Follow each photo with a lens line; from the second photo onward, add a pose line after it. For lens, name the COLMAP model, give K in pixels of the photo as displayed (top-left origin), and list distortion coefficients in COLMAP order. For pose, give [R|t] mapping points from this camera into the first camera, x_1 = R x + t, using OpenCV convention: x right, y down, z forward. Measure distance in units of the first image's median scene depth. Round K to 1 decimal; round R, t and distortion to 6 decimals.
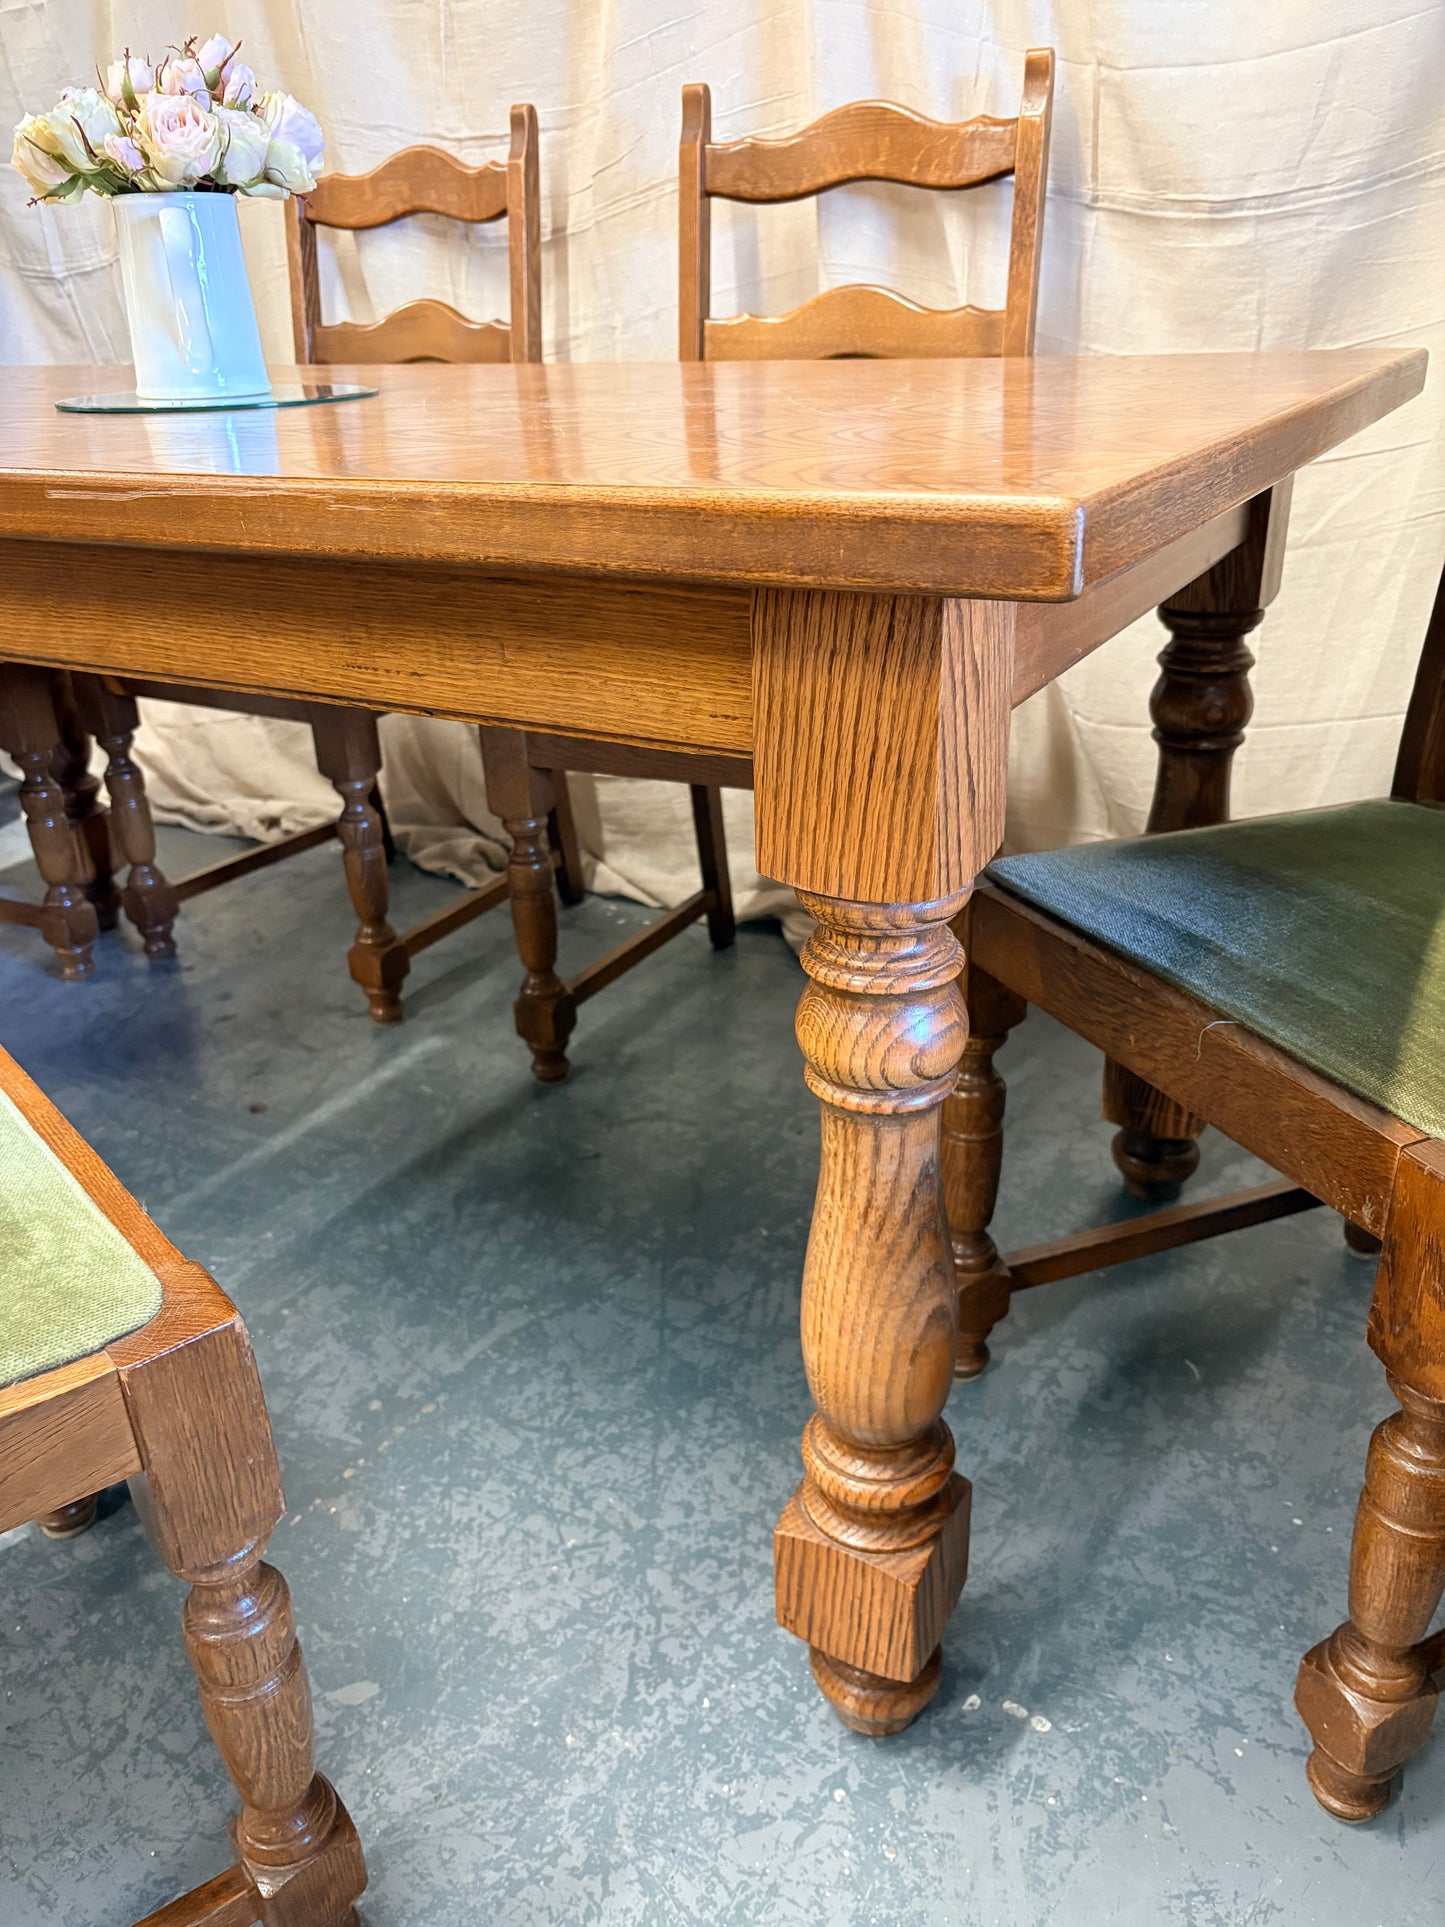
lens RADIAL K [[1465.7, 0, 725.7], [0, 1465.7, 957.8], [0, 0, 1]] dist [0.032661, -0.043124]
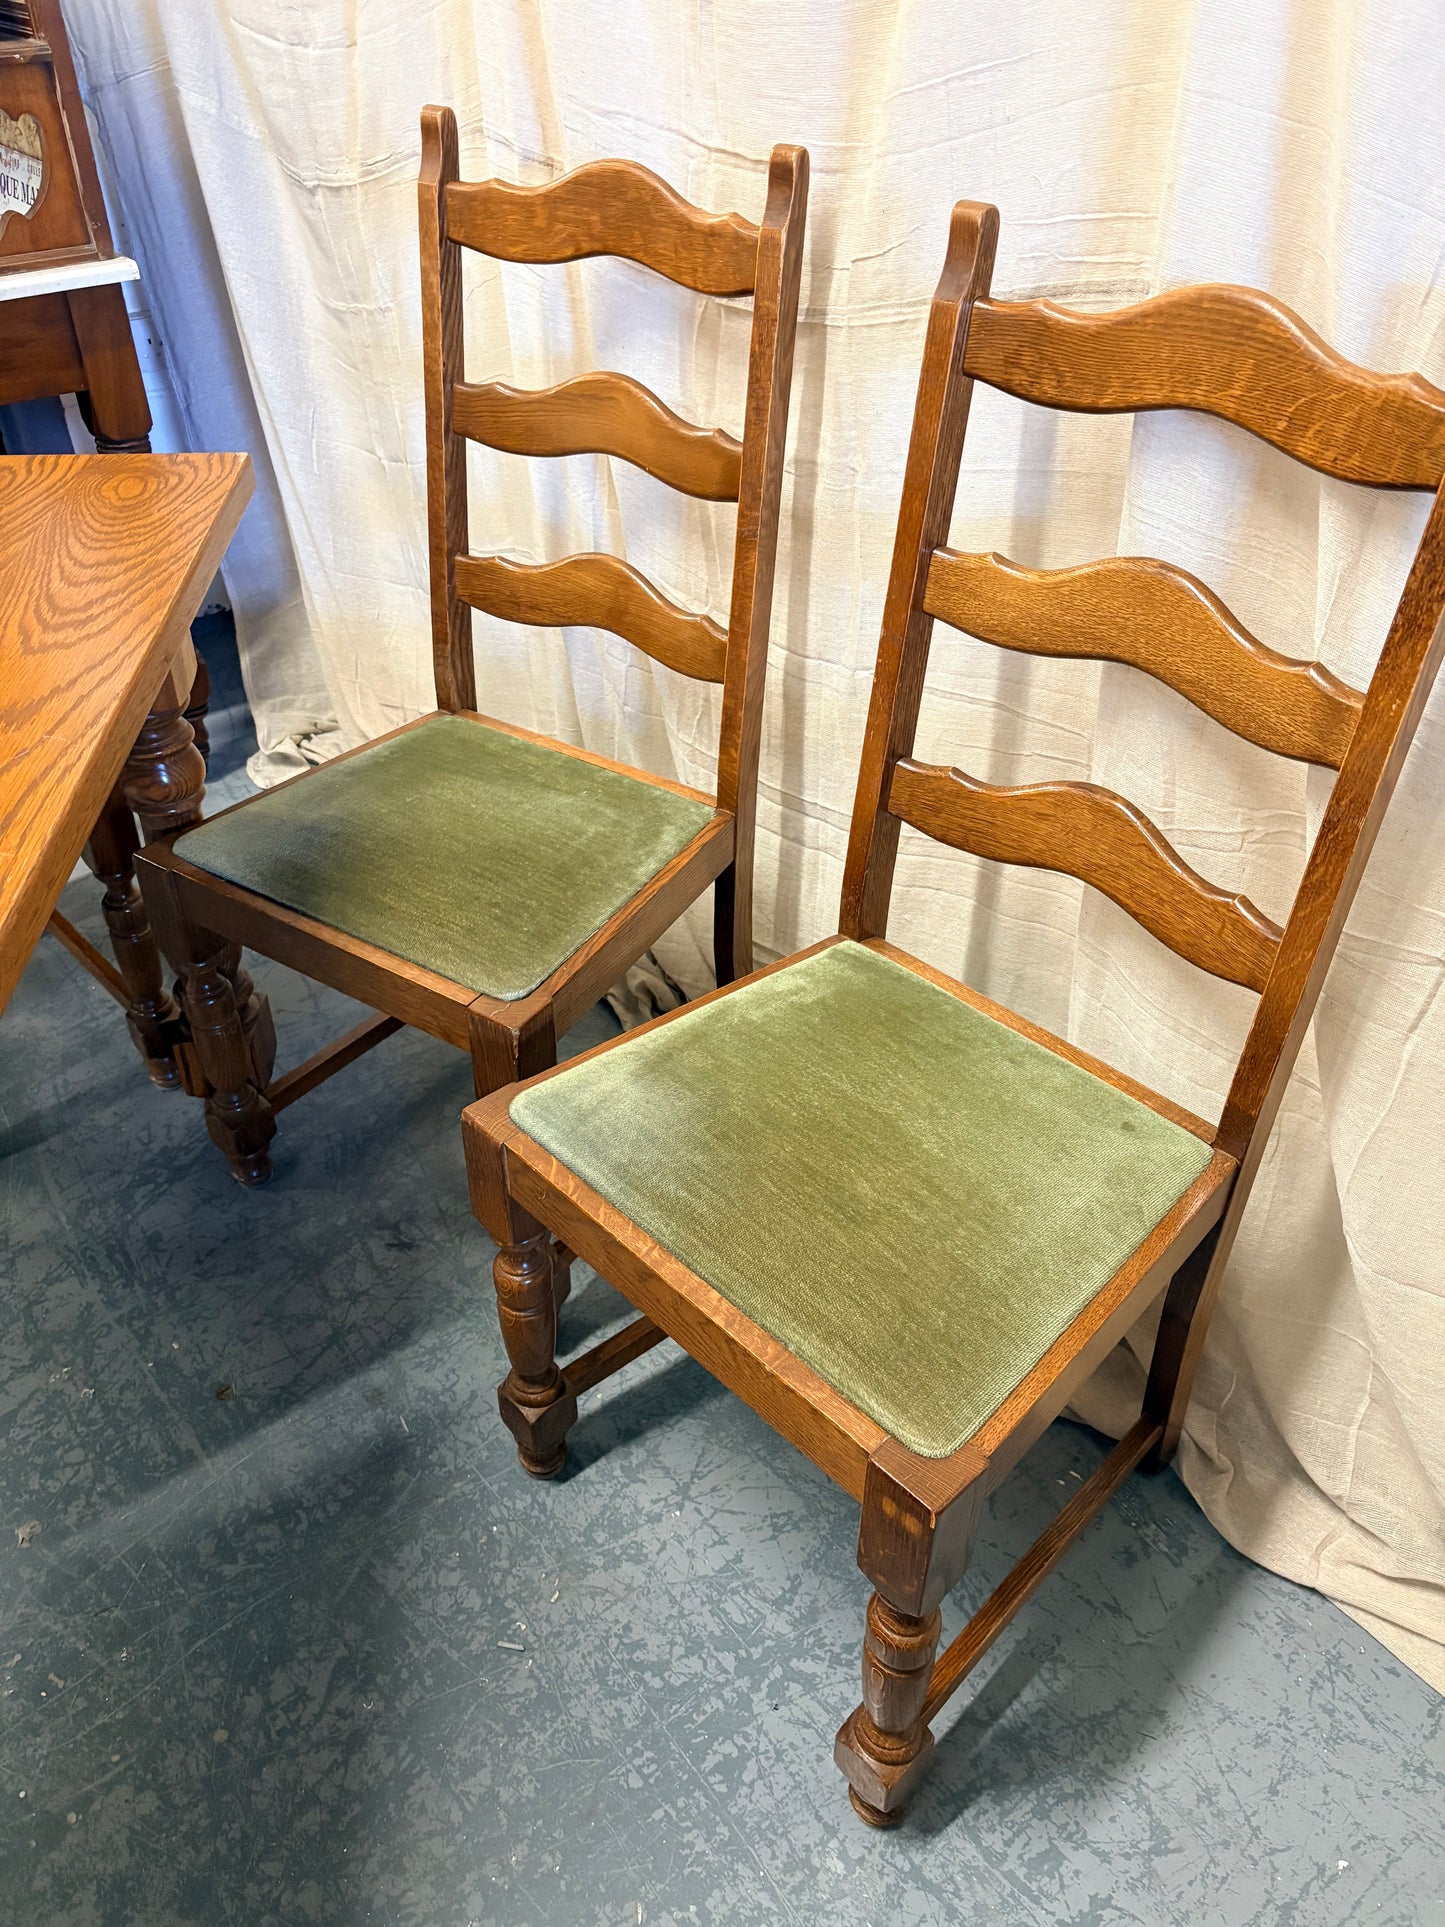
lens RADIAL K [[1465.7, 0, 731.3], [0, 1465.7, 959.5], [0, 0, 1]] dist [0.032661, -0.043124]
pose [[0.932390, 0.251720, -0.259397, 0.177762], [-0.191049, 0.952412, 0.237510, -0.587143], [0.306839, -0.171895, 0.936110, 0.463895]]
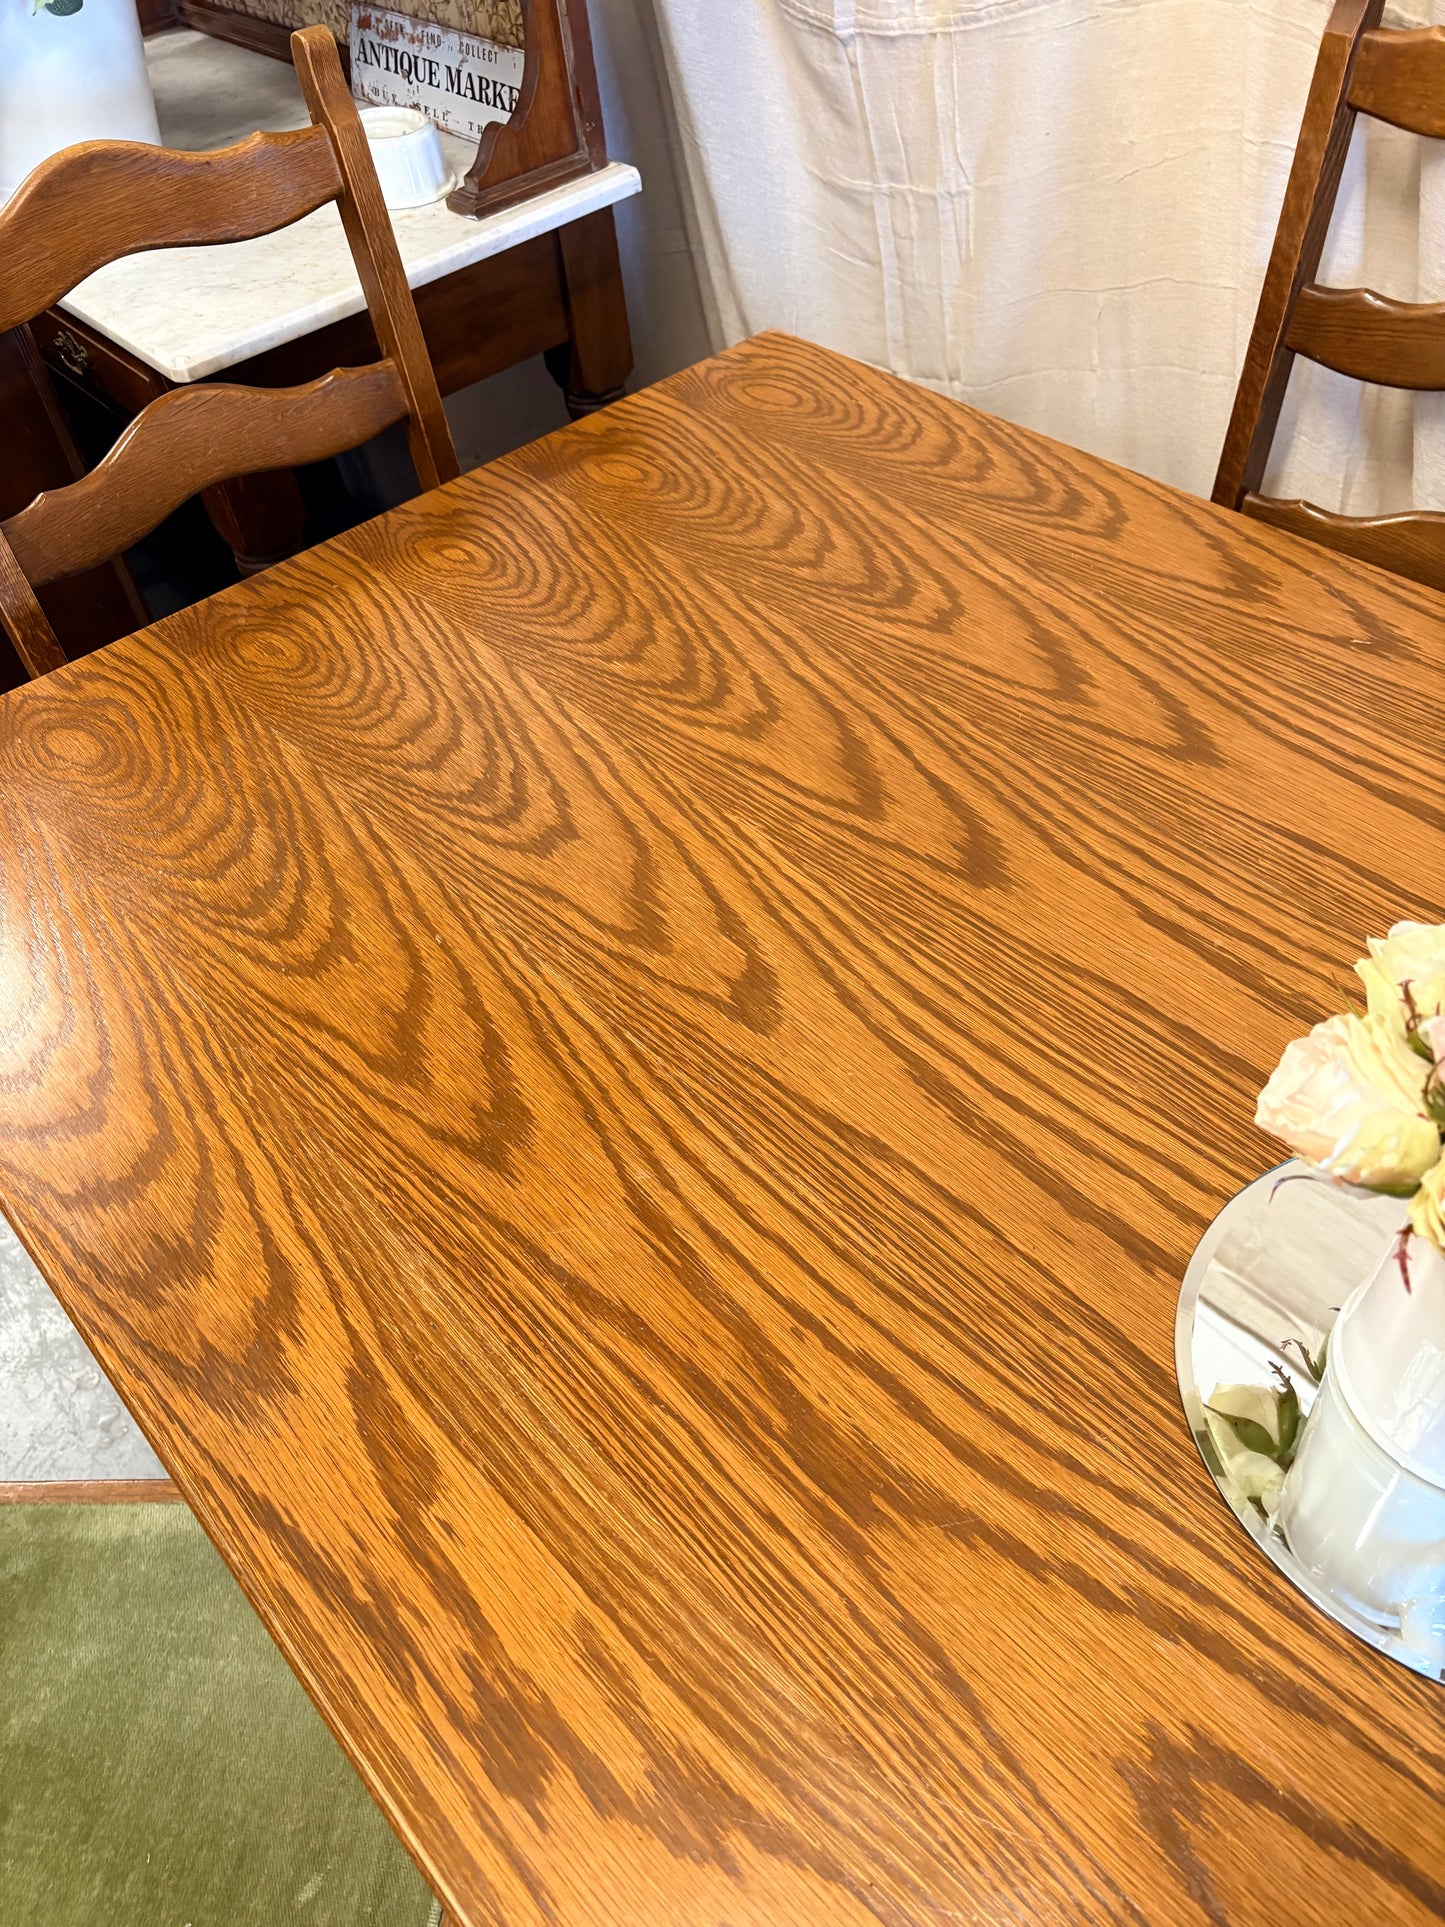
lens RADIAL K [[1465.7, 0, 726.9], [0, 1465.7, 973.7], [0, 0, 1]] dist [0.032661, -0.043124]
pose [[0.943848, 0.207766, -0.256875, -0.506046], [-0.088285, 0.907849, 0.409898, -0.705102], [0.318366, -0.364204, 0.875213, 0.558504]]
